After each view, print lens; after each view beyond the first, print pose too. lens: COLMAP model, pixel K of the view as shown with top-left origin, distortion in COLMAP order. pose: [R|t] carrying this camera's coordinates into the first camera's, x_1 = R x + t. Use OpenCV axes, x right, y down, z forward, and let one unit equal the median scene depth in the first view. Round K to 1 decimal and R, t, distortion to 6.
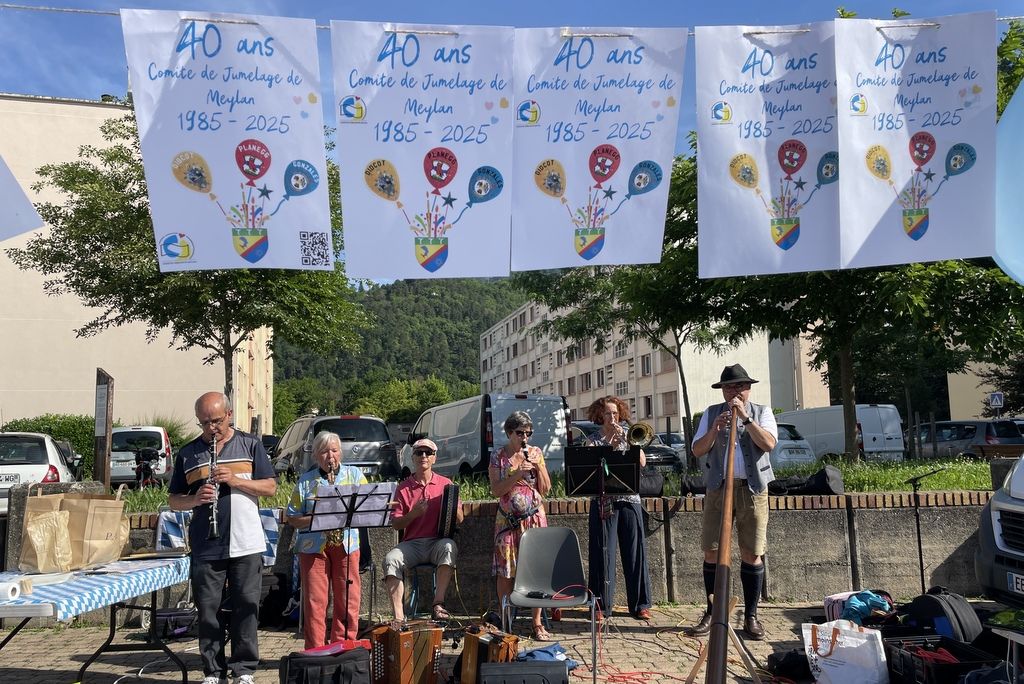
lens RADIAL K [[722.6, 0, 512.0], [0, 722.6, 342.0], [0, 0, 1]] dist [0.013371, 0.000335]
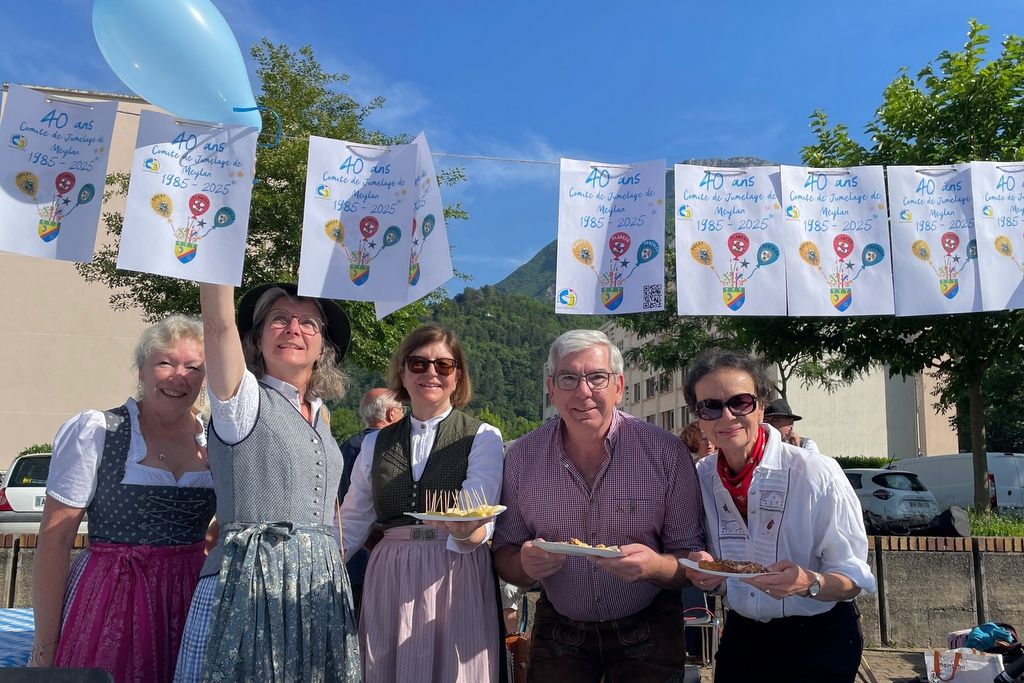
lens RADIAL K [[873.3, 0, 512.0], [0, 873.3, 341.5], [0, 0, 1]] dist [-0.002846, -0.004043]
pose [[0.997832, 0.022630, -0.061802, -0.044215], [-0.024886, 0.999043, -0.035973, 0.005531], [0.060928, 0.037433, 0.997440, -0.107196]]
